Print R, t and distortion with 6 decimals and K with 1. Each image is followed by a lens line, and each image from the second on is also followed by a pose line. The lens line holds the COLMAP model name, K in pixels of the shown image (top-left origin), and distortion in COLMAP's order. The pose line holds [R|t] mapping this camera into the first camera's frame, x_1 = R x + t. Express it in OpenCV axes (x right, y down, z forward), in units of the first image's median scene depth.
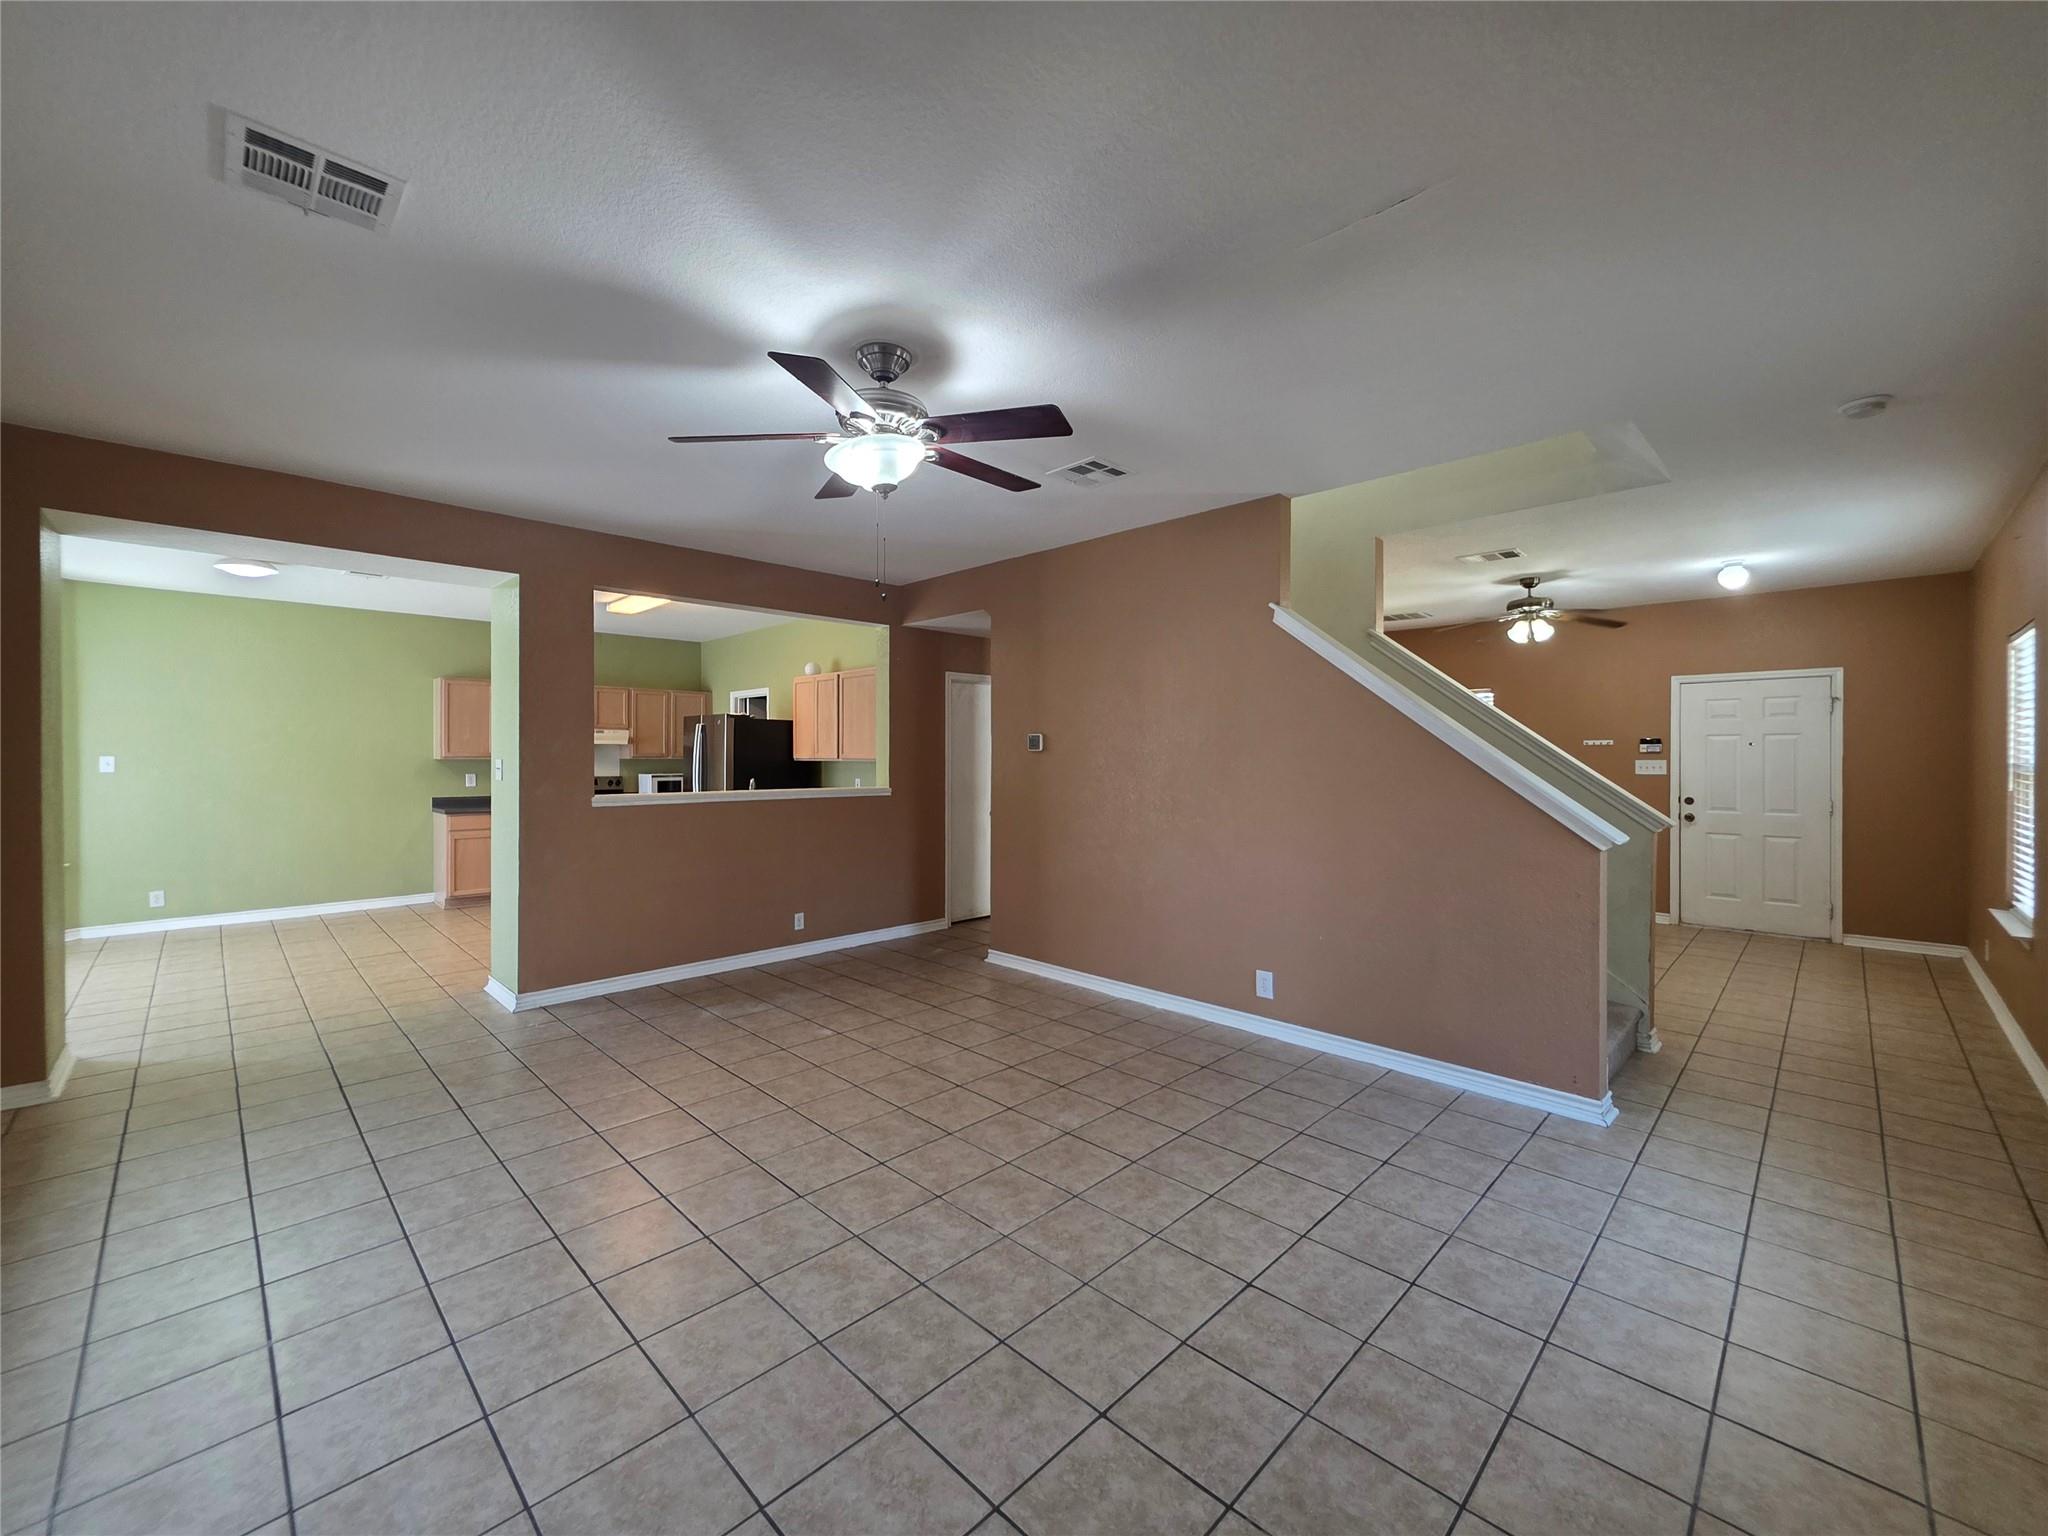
lens RADIAL K [[827.2, 0, 1027.6], [0, 827.2, 767.8], [0, 0, 1]] dist [0.001711, -0.000116]
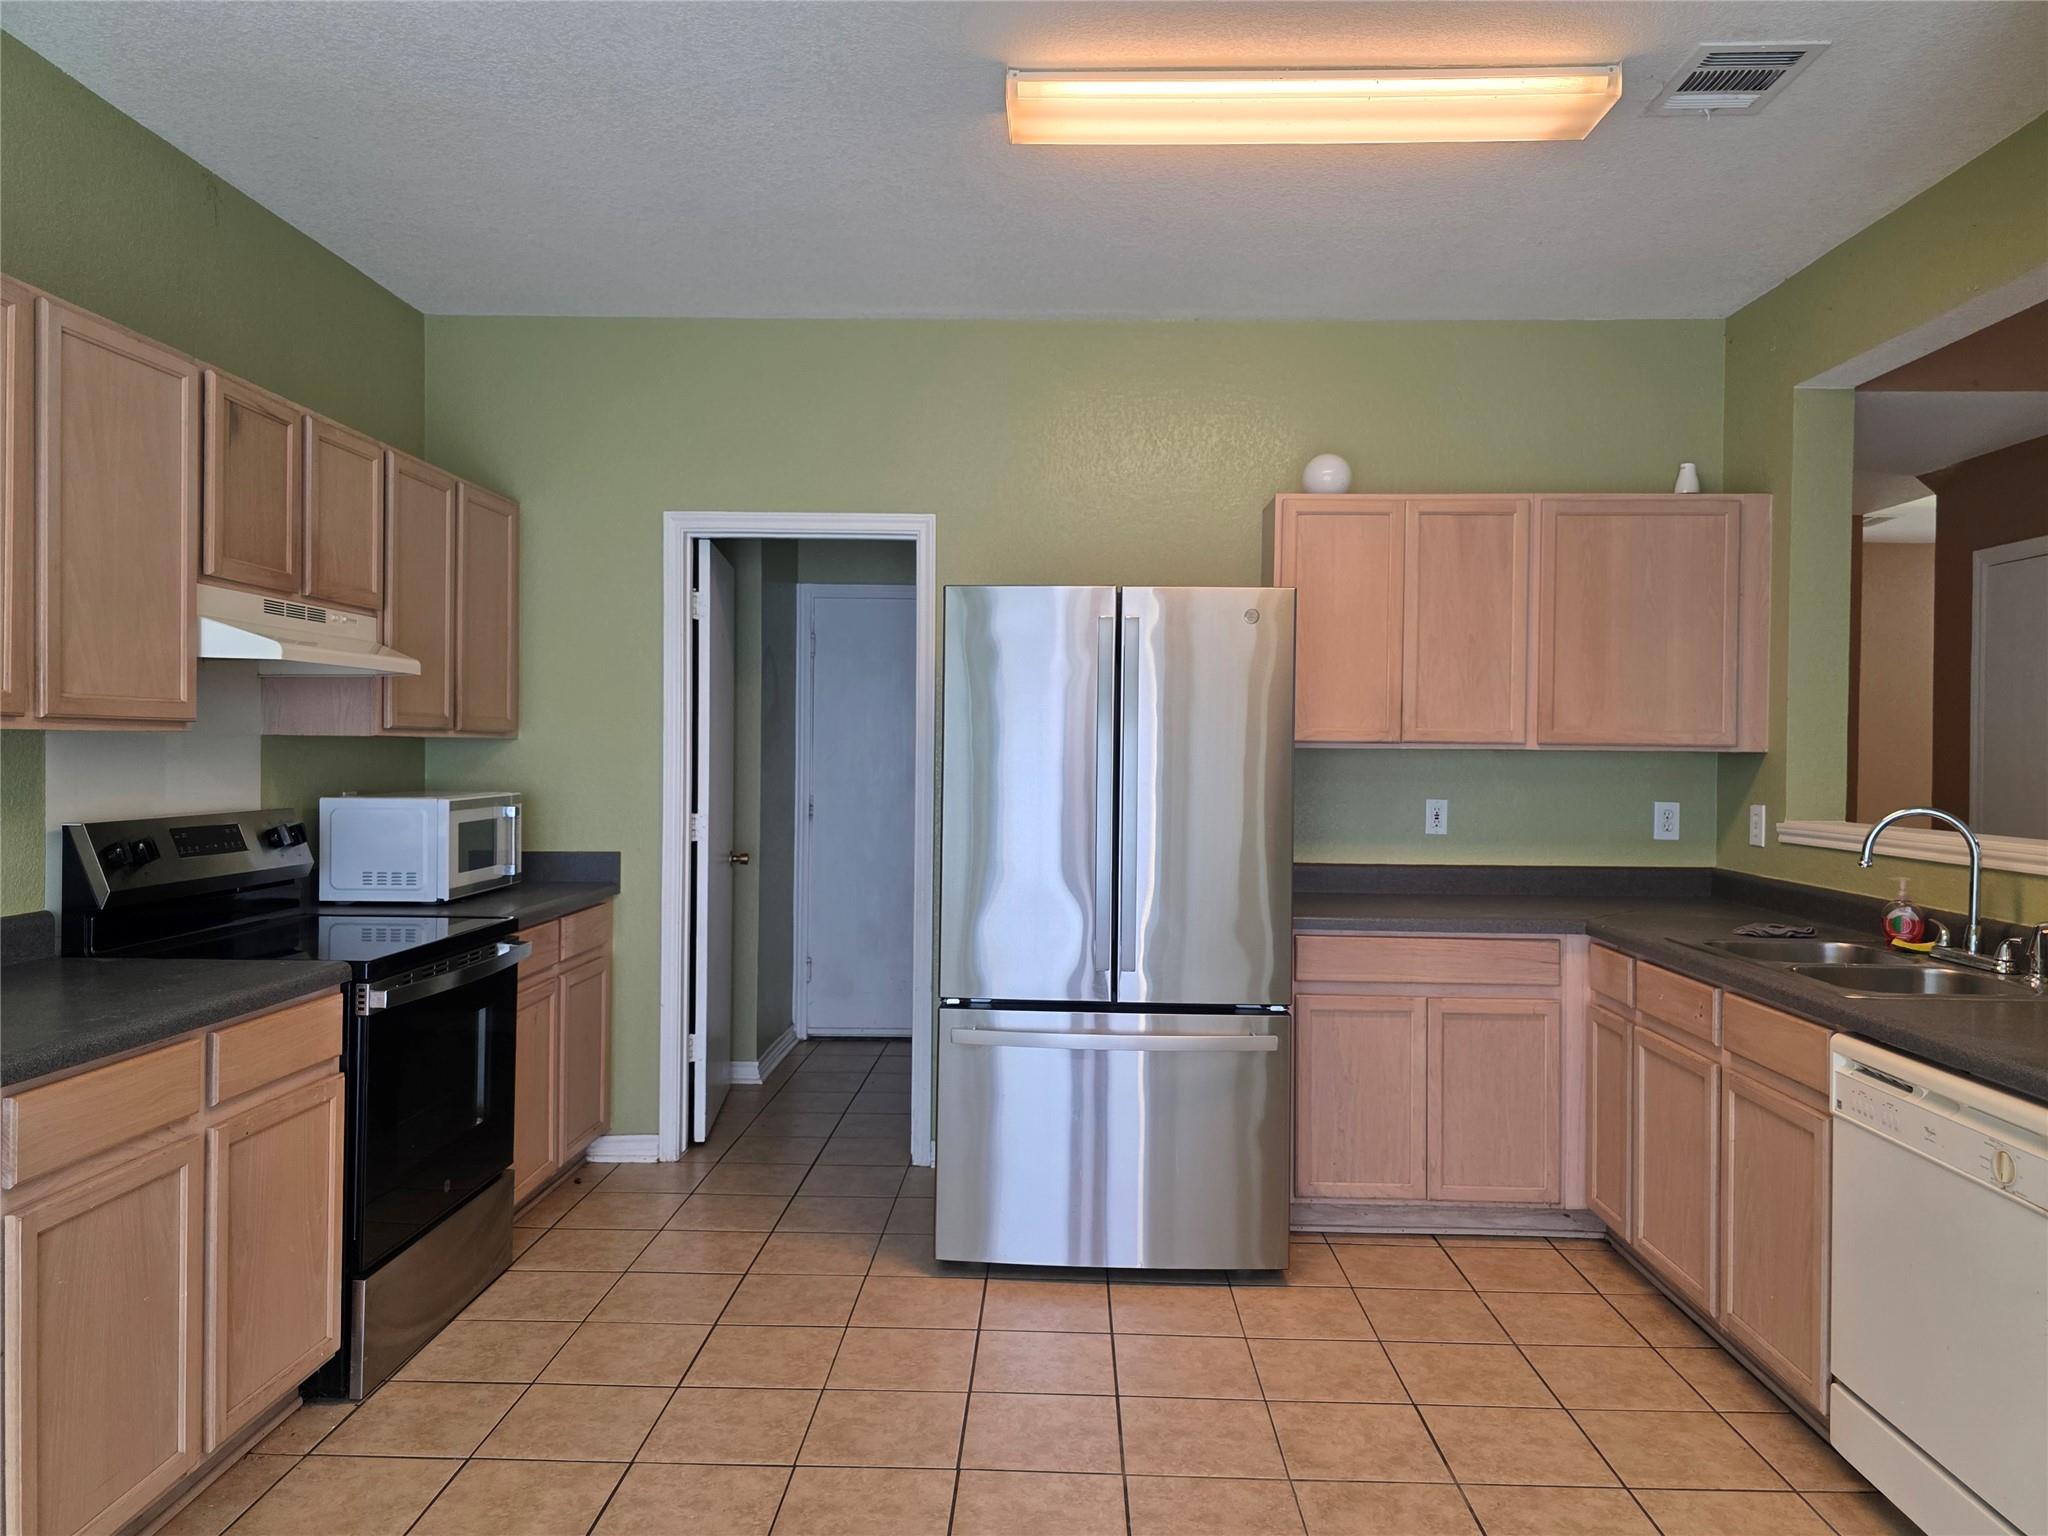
lens RADIAL K [[1384.7, 0, 1035.0], [0, 1384.7, 768.8], [0, 0, 1]] dist [0.062033, -0.023585]
pose [[0.717971, -0.003132, 0.696066, -0.627205], [-0.002292, 0.999974, 0.006863, -0.004423], [-0.696069, -0.006523, 0.717945, 0.571111]]
